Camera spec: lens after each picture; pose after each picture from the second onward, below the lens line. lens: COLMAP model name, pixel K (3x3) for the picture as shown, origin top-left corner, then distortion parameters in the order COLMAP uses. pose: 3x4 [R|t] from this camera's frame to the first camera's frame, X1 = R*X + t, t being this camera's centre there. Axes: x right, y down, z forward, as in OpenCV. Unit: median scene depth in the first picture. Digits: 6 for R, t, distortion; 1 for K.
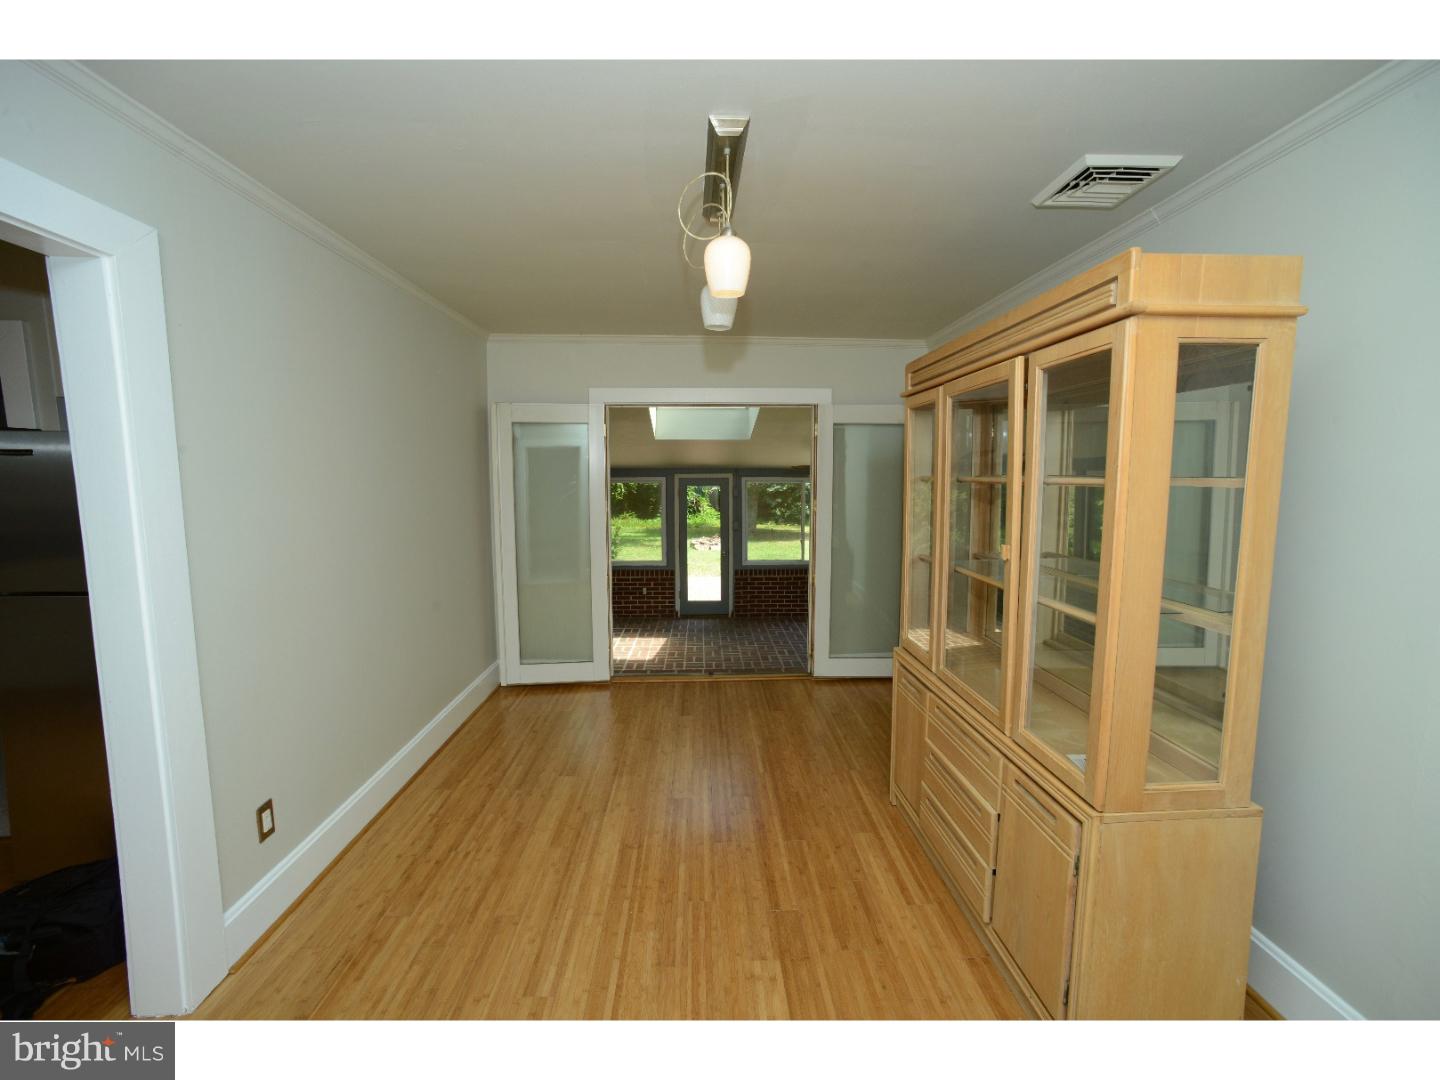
lens RADIAL K [[588.4, 0, 717.2], [0, 588.4, 537.3], [0, 0, 1]] dist [-0.066772, 0.033747]
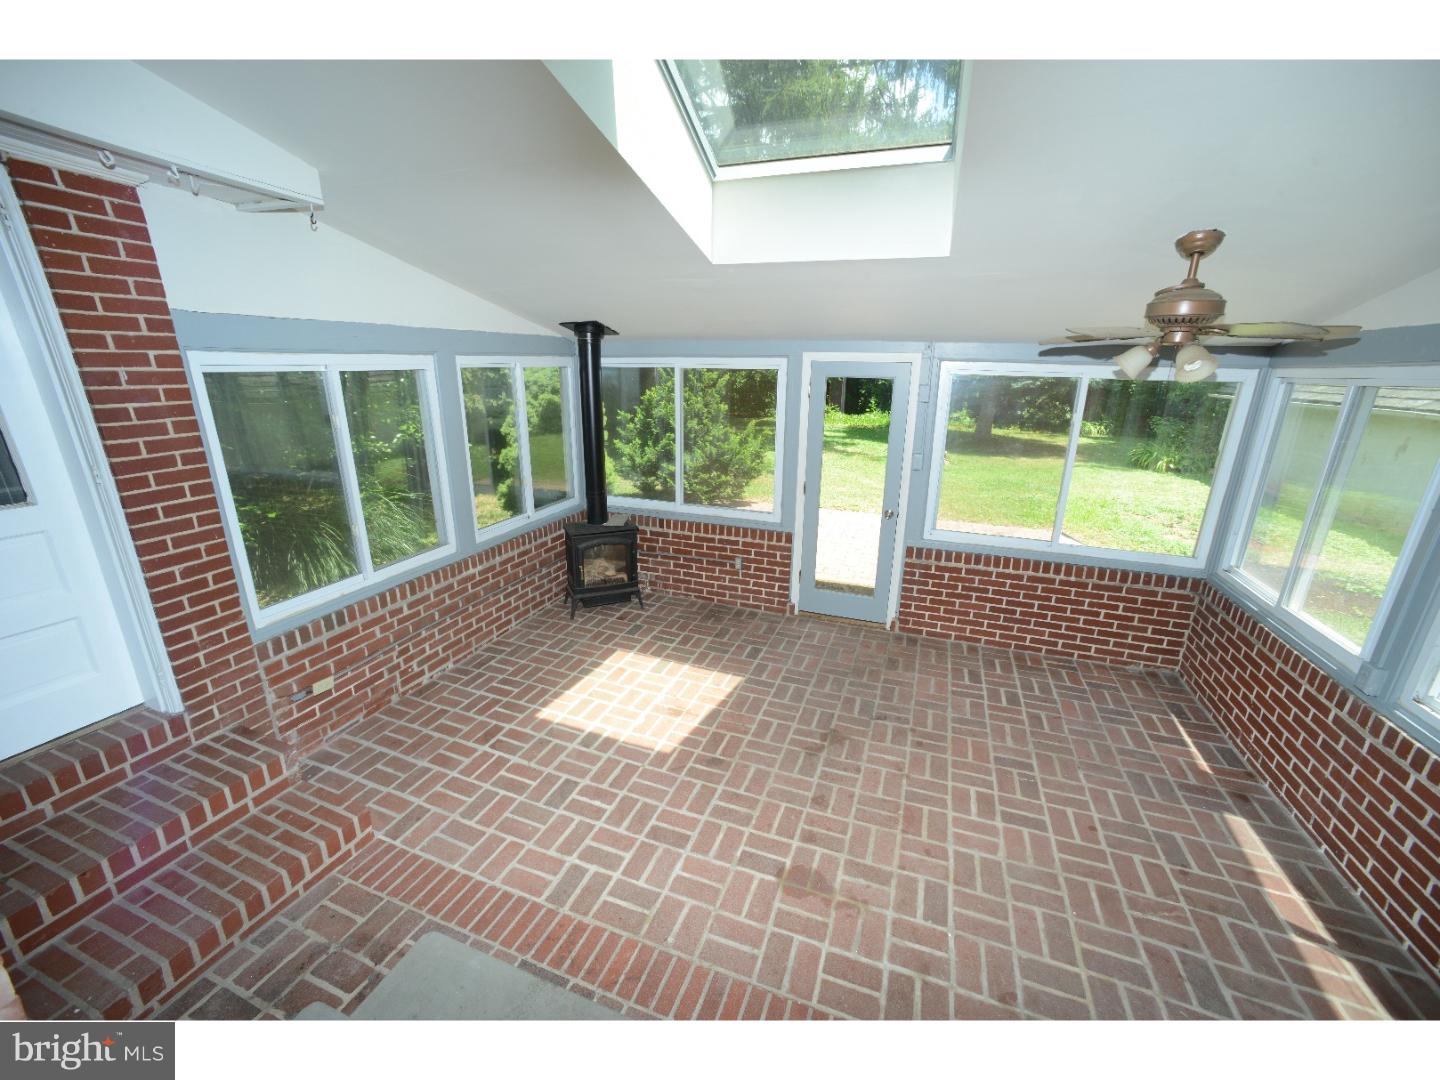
lens RADIAL K [[573.0, 0, 716.6], [0, 573.0, 537.5], [0, 0, 1]] dist [-0.064752, 0.030340]
pose [[0.923244, 0.124392, -0.363521, 0.191262], [-0.051324, 0.977589, 0.204169, -0.156207], [0.380771, -0.169841, 0.908938, 1.621011]]
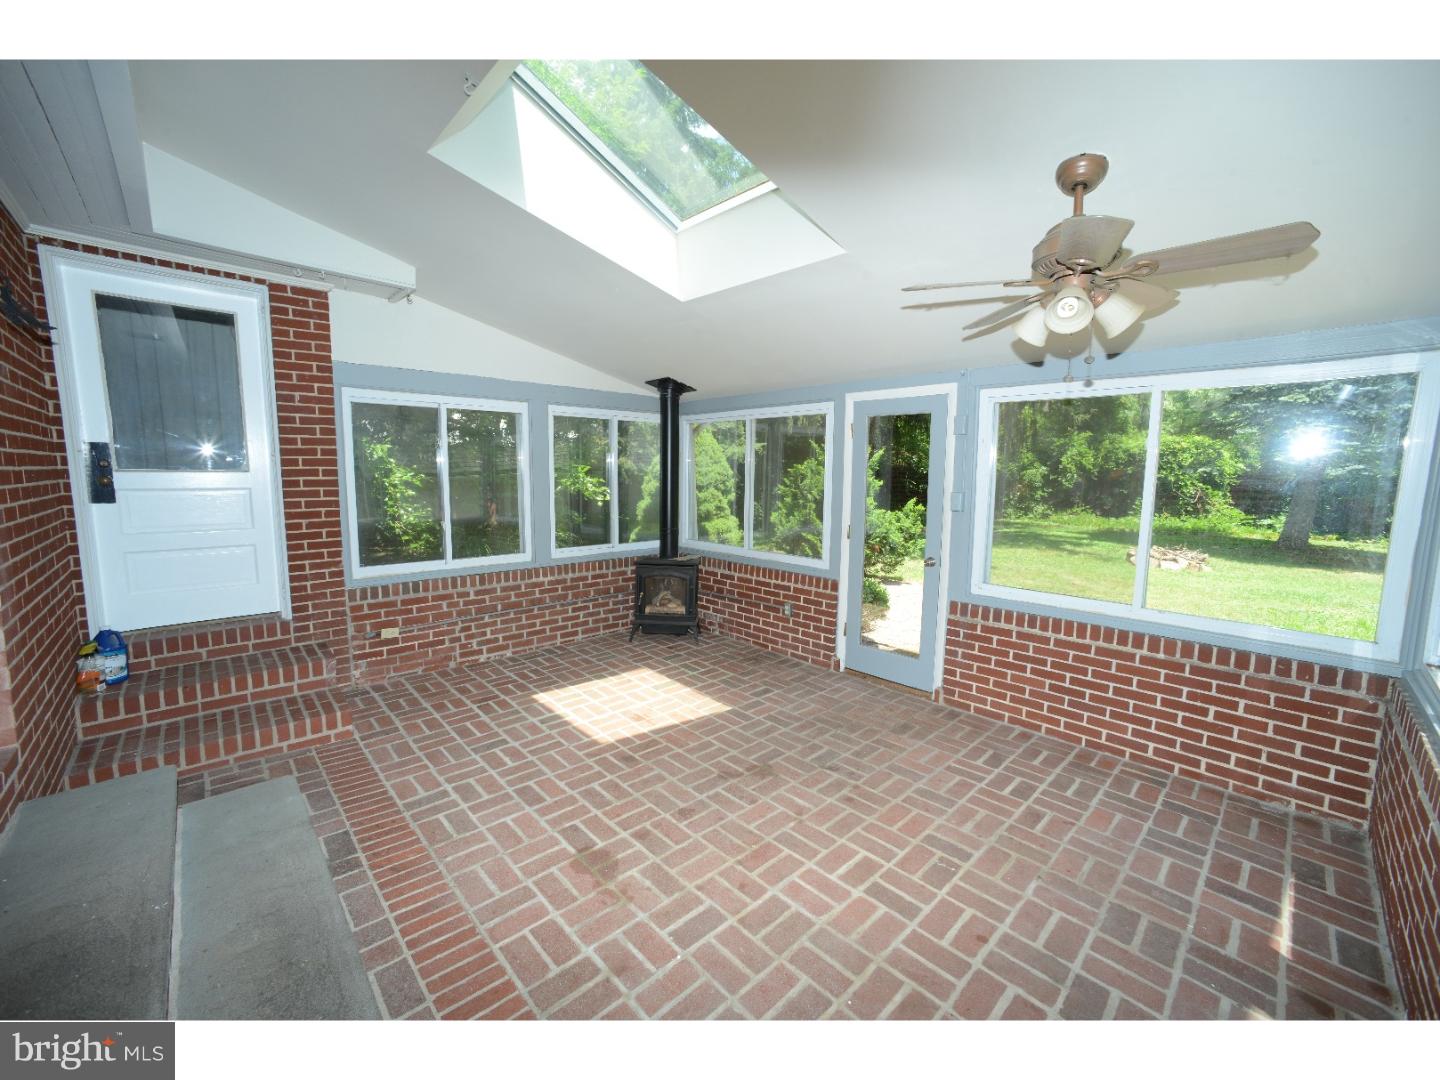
lens RADIAL K [[573.0, 0, 716.6], [0, 573.0, 537.5], [0, 0, 1]] dist [-0.064752, 0.030340]
pose [[0.659236, 0.098458, -0.745462, 0.773016], [-0.088703, 0.994651, 0.052927, 0.000461], [0.746686, 0.031234, 0.664443, 1.946961]]
